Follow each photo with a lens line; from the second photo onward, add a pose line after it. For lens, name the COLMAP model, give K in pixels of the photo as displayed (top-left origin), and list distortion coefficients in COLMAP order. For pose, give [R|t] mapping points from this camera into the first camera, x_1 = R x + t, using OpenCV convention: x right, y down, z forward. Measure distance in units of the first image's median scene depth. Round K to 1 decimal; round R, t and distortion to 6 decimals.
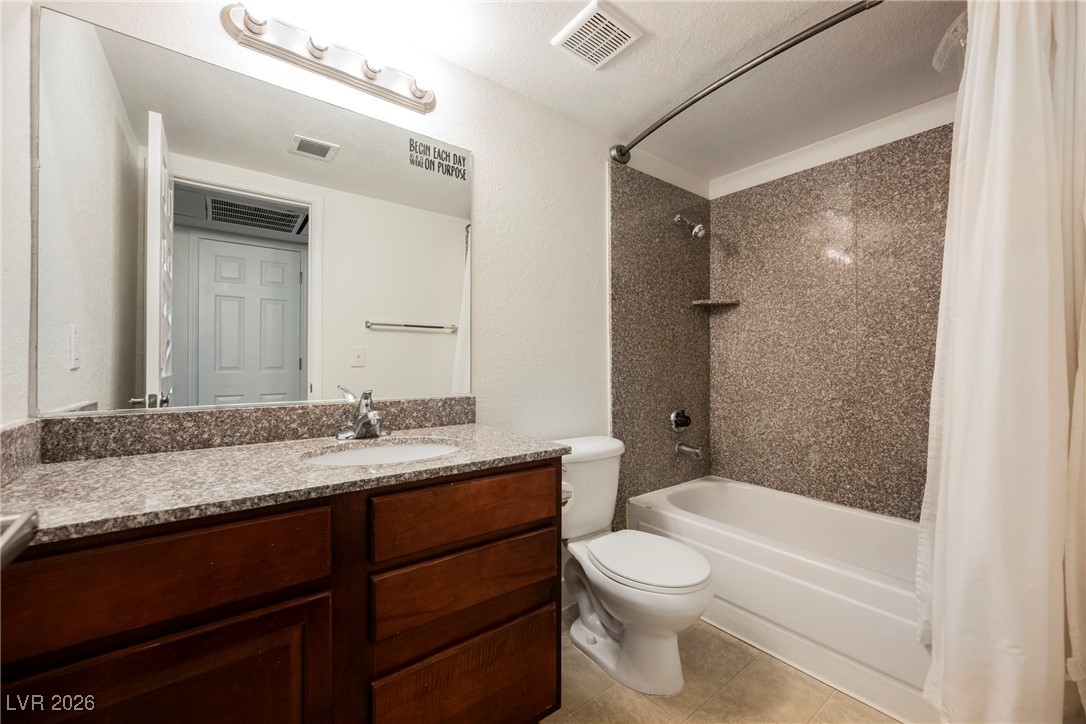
lens RADIAL K [[426.6, 0, 543.9], [0, 426.6, 362.2], [0, 0, 1]] dist [-0.000784, -0.000039]
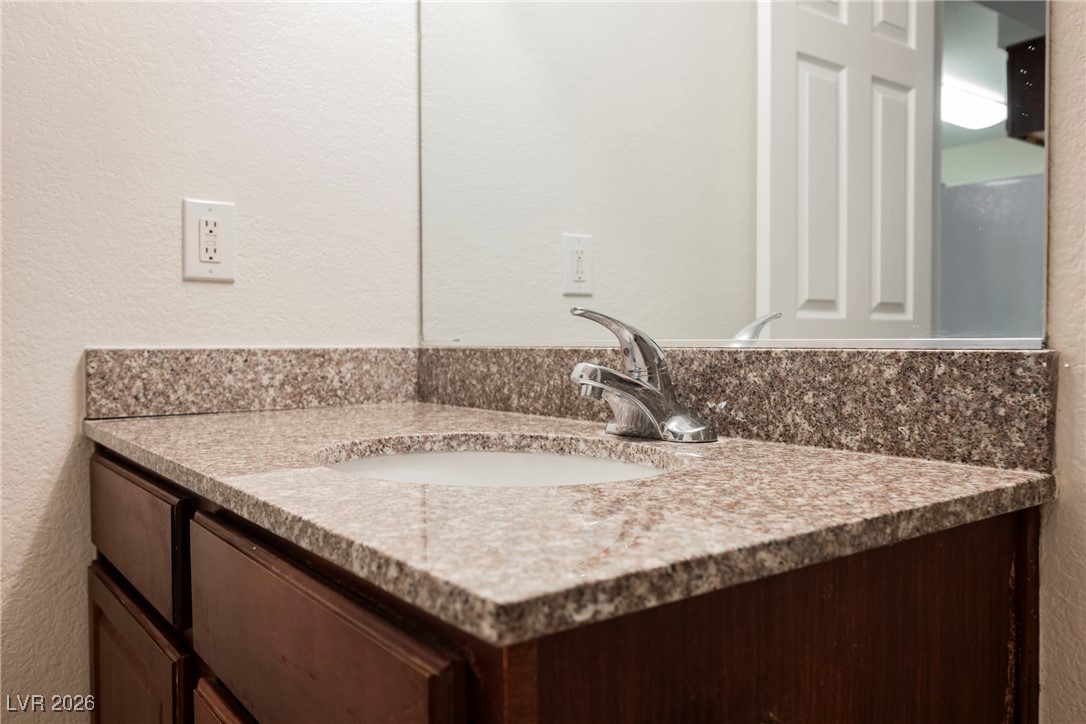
lens RADIAL K [[860.5, 0, 543.0], [0, 860.5, 362.0], [0, 0, 1]] dist [-0.003395, -0.000653]
pose [[-0.004792, 0.026673, -0.999633, 0.387286], [0.009807, 0.999597, 0.026625, 0.096700], [0.999940, -0.009676, -0.005051, 1.008366]]
